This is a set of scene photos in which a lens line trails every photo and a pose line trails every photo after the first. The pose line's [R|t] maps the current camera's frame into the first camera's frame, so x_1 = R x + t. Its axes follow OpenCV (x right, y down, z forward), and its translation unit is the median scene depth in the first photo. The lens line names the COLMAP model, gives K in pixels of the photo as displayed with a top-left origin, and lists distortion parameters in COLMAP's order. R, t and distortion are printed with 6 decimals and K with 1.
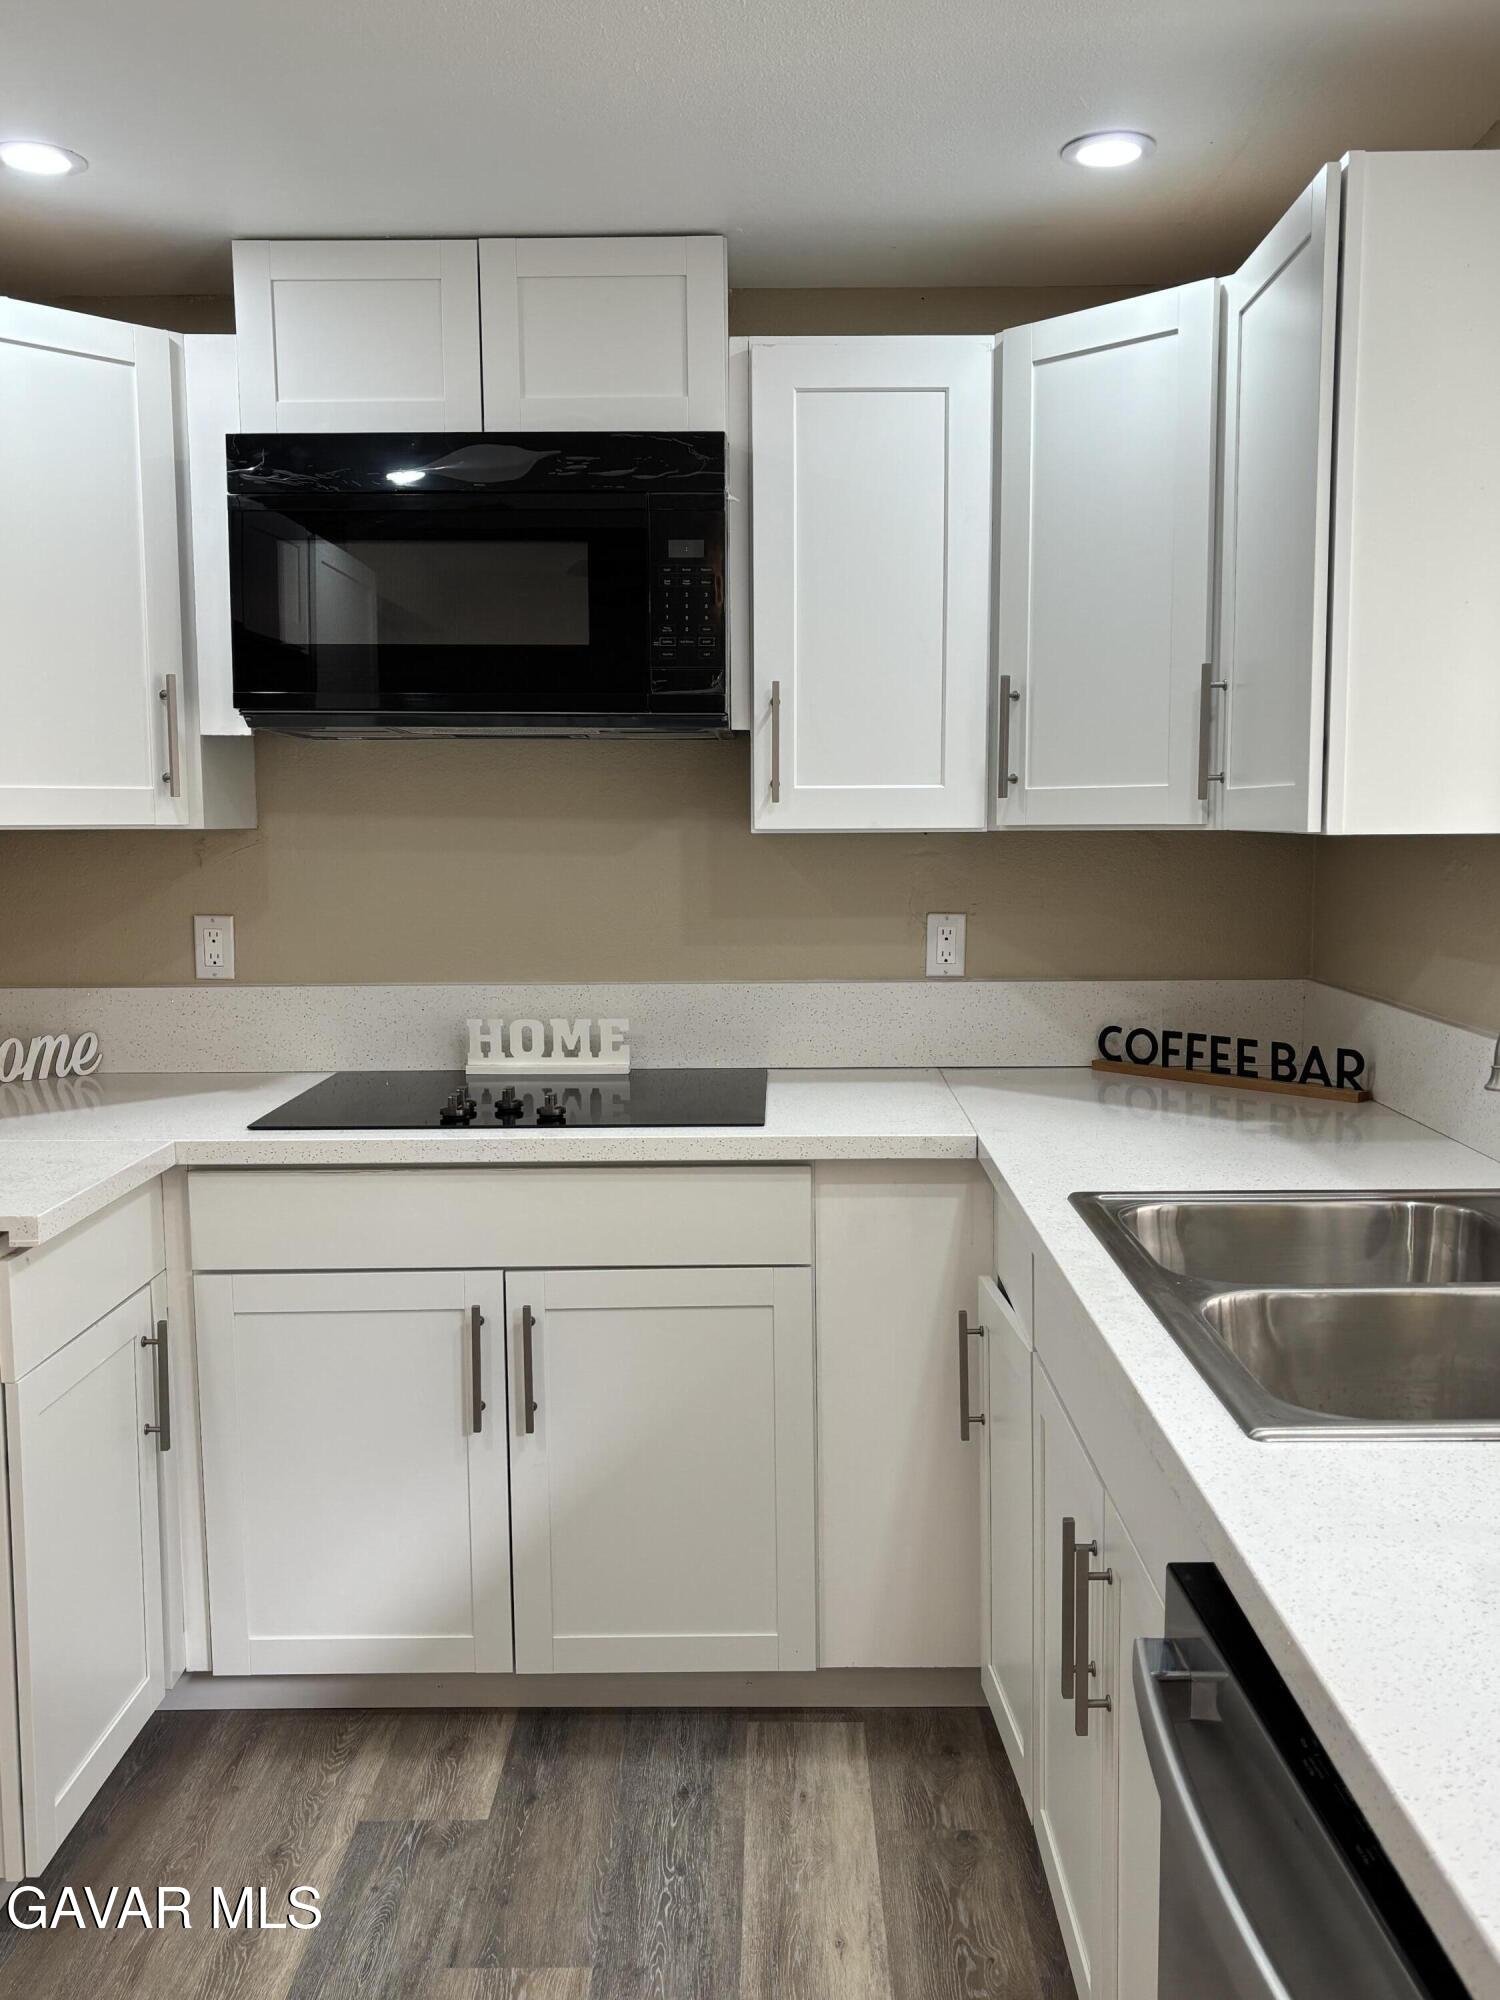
lens RADIAL K [[1774.0, 0, 762.8], [0, 1774.0, 1013.5], [0, 0, 1]] dist [0.074094, -0.127296]
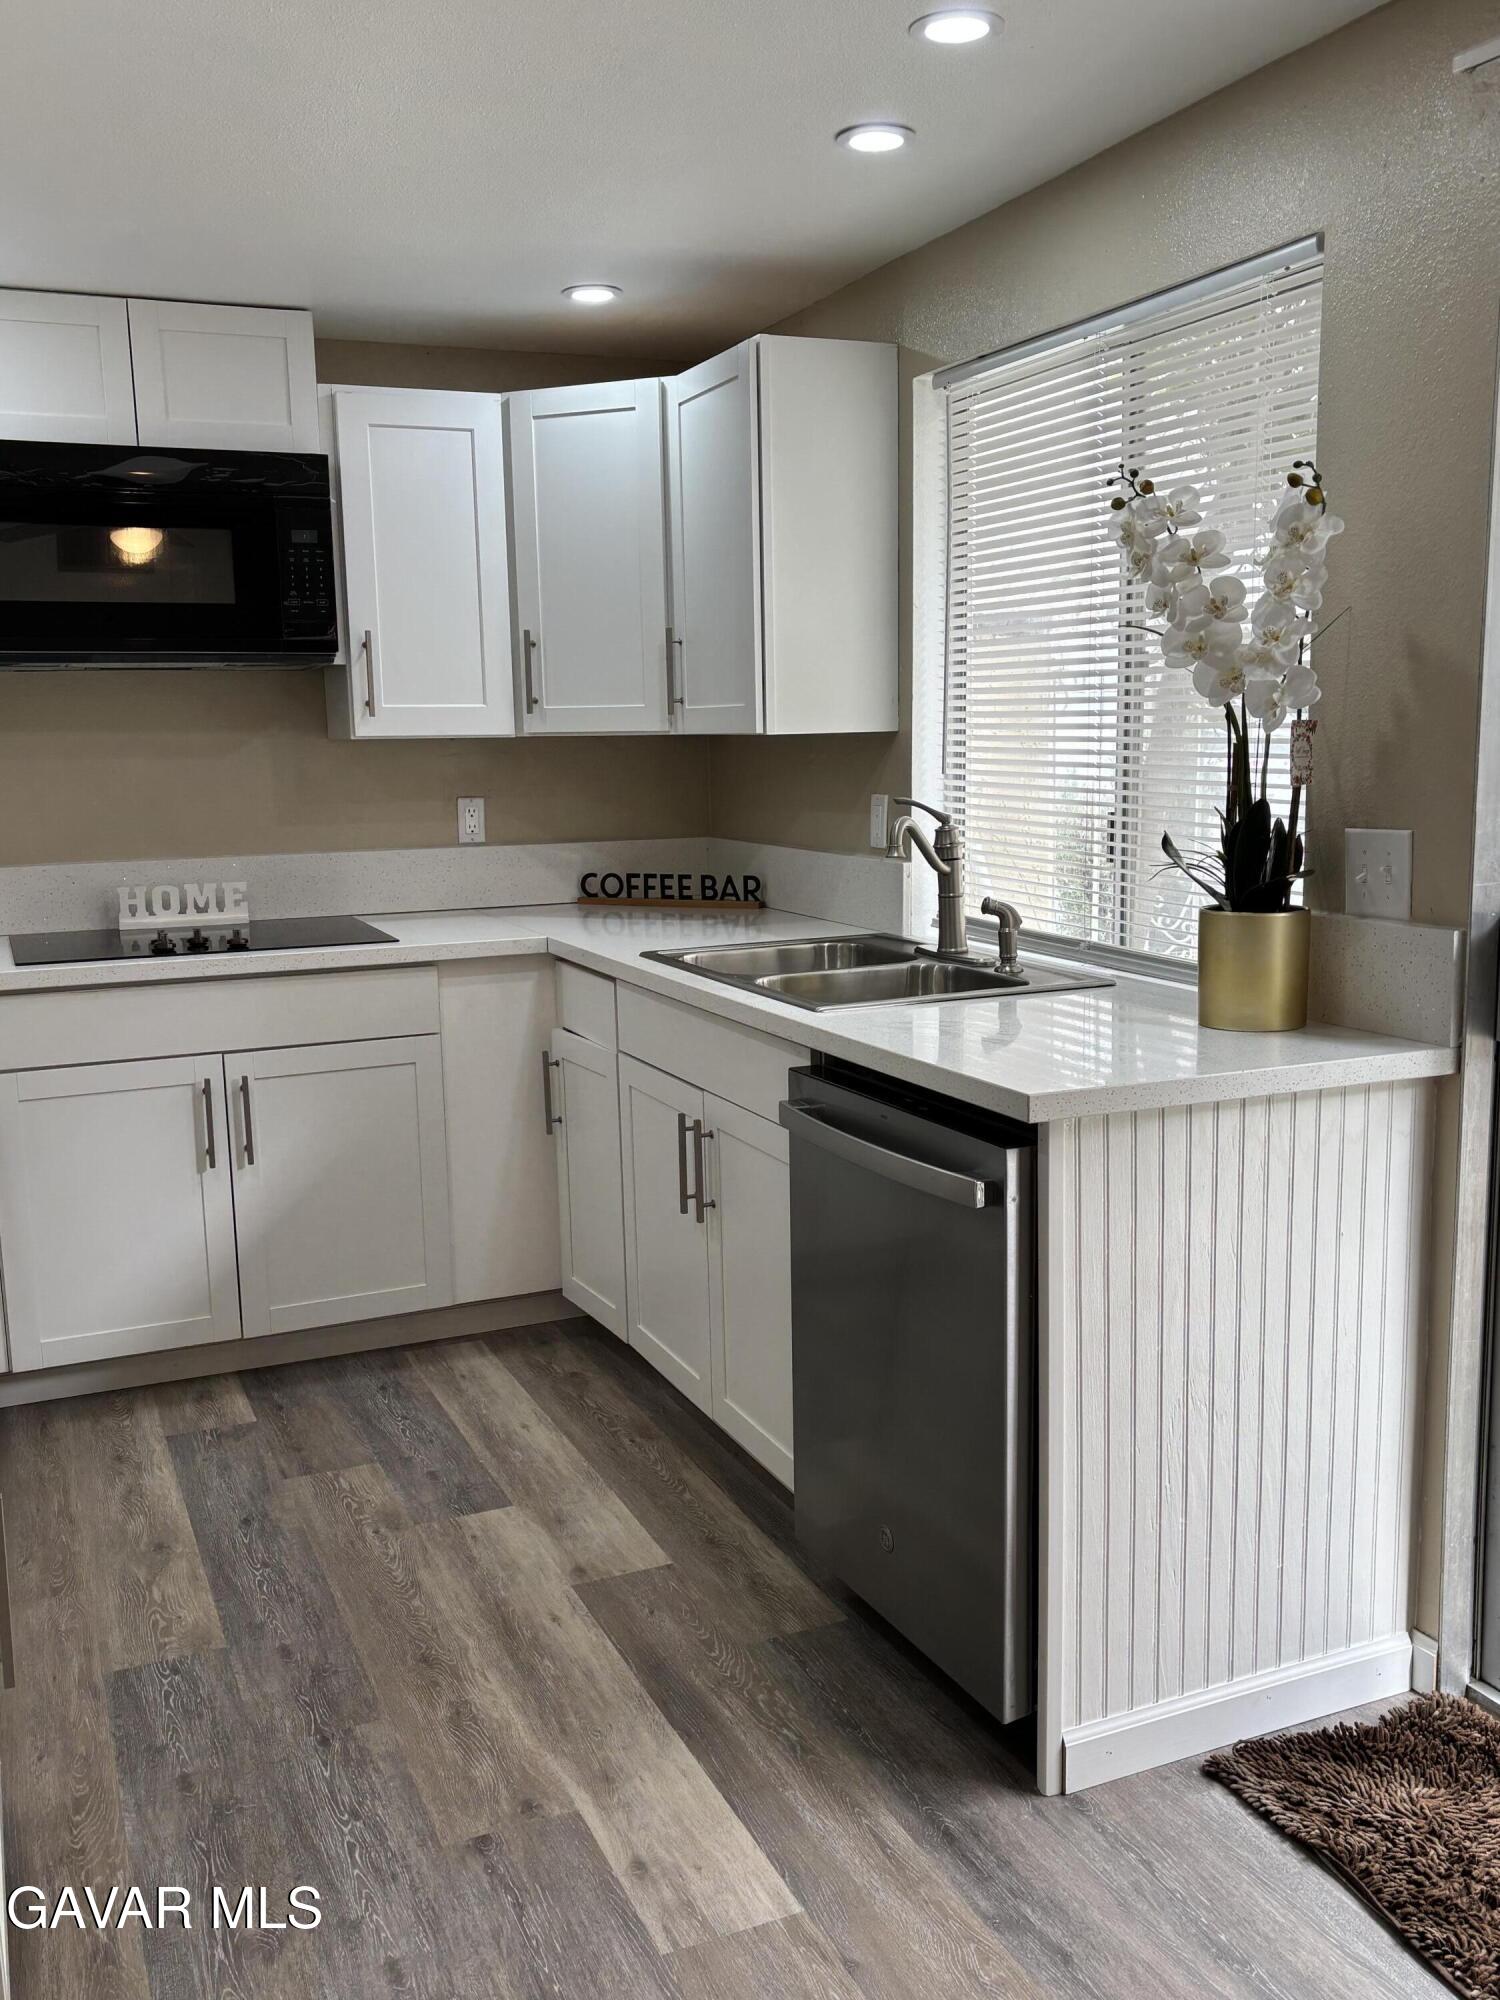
lens RADIAL K [[1774.0, 0, 759.2], [0, 1774.0, 1013.4], [0, 0, 1]] dist [0.074094, -0.127296]
pose [[0.913476, -0.075248, 0.399873, -0.305493], [0.056811, 0.996711, 0.057782, 0.052719], [-0.402906, -0.030065, 0.914747, -0.441708]]
